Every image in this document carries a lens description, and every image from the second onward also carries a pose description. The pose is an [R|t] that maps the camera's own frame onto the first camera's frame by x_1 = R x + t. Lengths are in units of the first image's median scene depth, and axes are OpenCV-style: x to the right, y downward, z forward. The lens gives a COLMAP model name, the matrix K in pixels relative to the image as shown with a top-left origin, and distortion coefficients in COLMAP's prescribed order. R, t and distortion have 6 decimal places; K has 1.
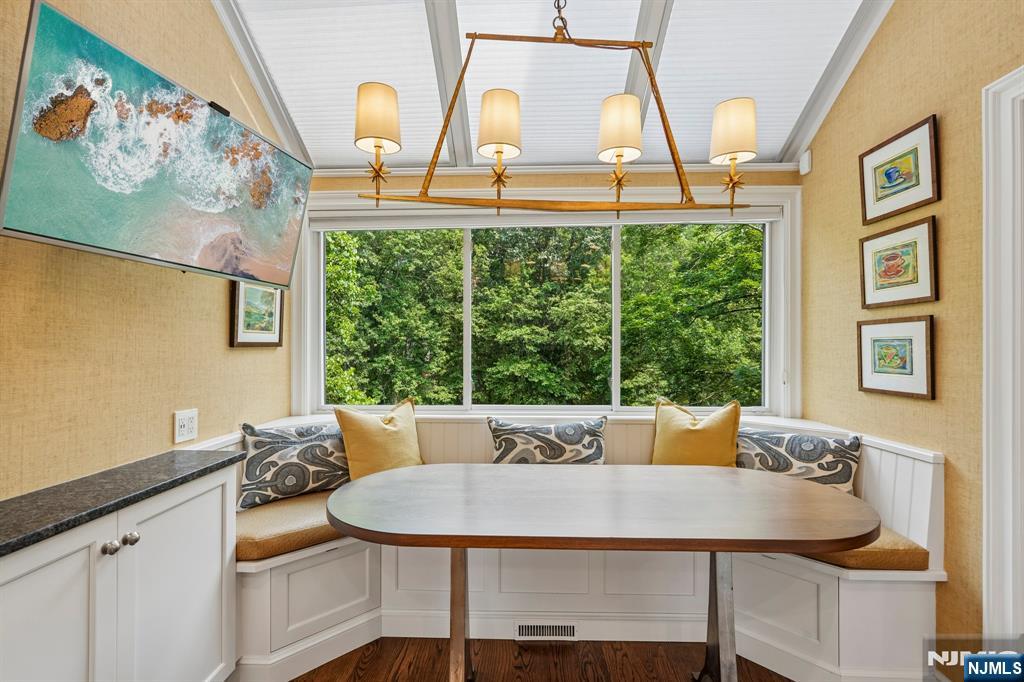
lens RADIAL K [[455.8, 0, 508.6], [0, 455.8, 343.2], [0, 0, 1]] dist [0.000230, 0.000068]
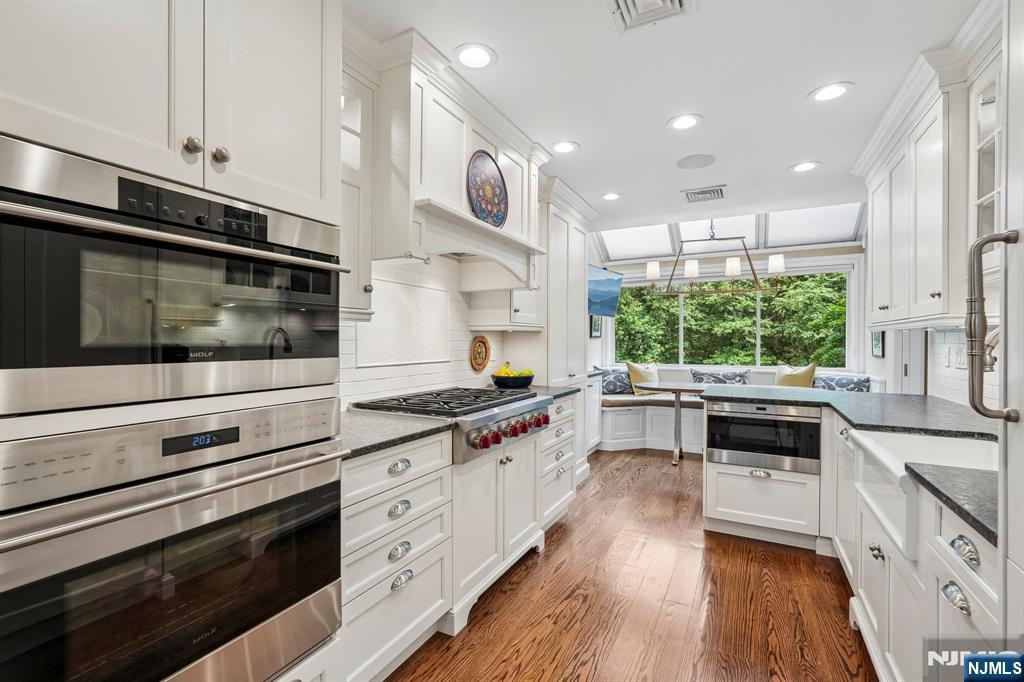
lens RADIAL K [[455.8, 0, 508.6], [0, 455.8, 343.2], [0, 0, 1]] dist [0.000230, 0.000068]
pose [[0.897884, -0.000181, -0.440233, 0.145715], [0.006488, 0.999897, 0.012823, 0.001559], [0.440185, -0.014370, 0.897792, -1.495055]]
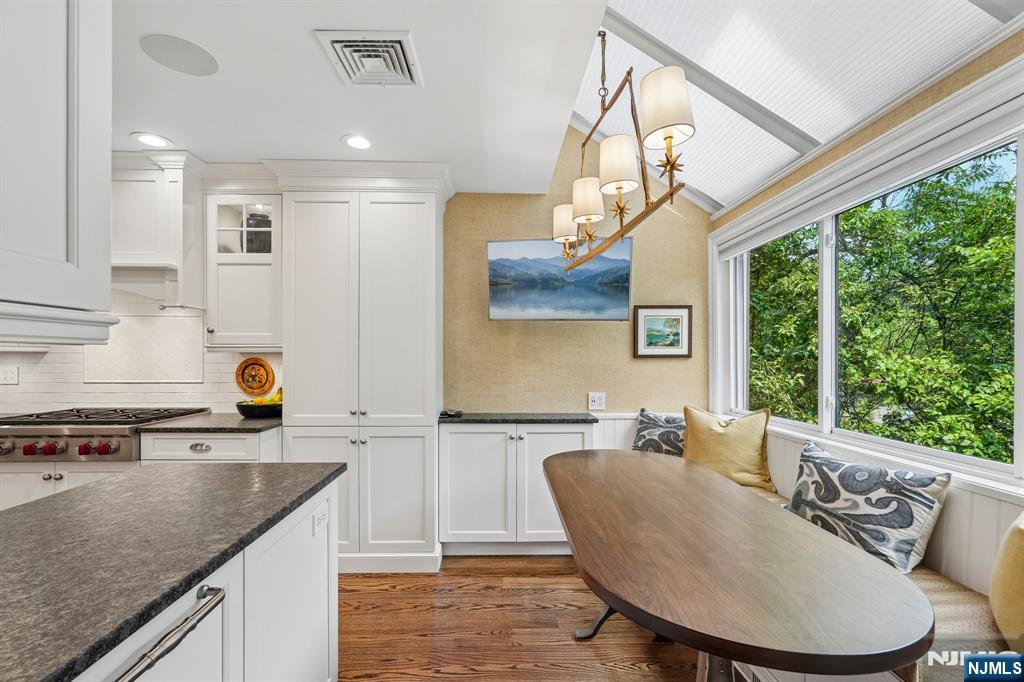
lens RADIAL K [[468.1, 0, 507.6], [0, 468.1, 357.6], [0, 0, 1]] dist [0.001241, 0.000161]
pose [[0.060553, 0.001327, -0.998164, 0.846183], [0.007326, 0.999972, 0.001774, 0.000943], [0.998138, -0.007420, 0.060542, 0.402070]]
